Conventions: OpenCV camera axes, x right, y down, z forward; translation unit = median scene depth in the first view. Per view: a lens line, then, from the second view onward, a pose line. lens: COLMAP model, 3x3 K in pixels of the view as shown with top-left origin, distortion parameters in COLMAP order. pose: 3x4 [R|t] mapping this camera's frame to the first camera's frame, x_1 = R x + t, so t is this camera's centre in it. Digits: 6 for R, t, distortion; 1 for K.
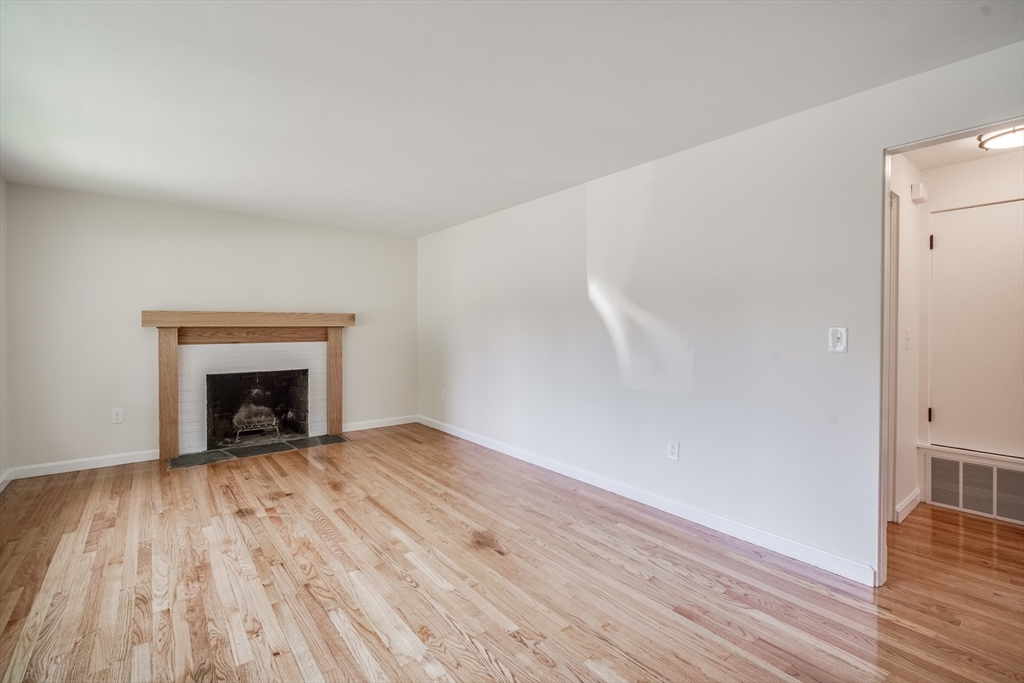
lens RADIAL K [[455.0, 0, 512.0], [0, 455.0, 341.5], [0, 0, 1]] dist [0.001518, -0.000283]
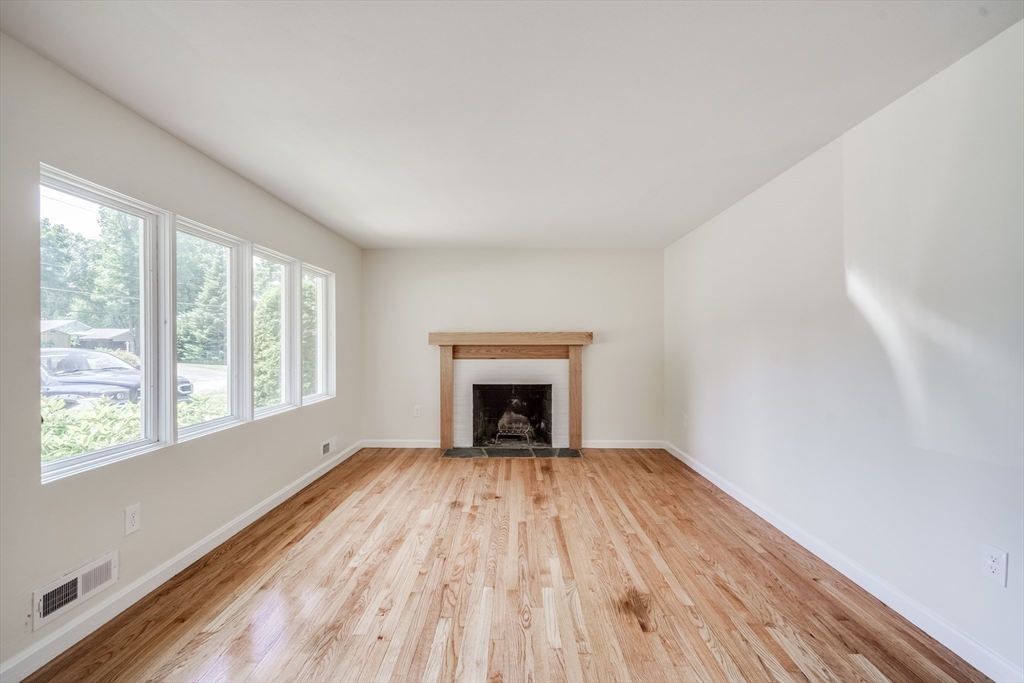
lens RADIAL K [[449.2, 0, 510.3], [0, 449.2, 348.1], [0, 0, 1]] dist [-0.000120, -0.000421]
pose [[0.774385, 0.004461, -0.632699, 0.211972], [-0.020435, 0.999630, -0.017964, -0.005309], [0.632385, 0.026840, 0.774189, 0.165617]]
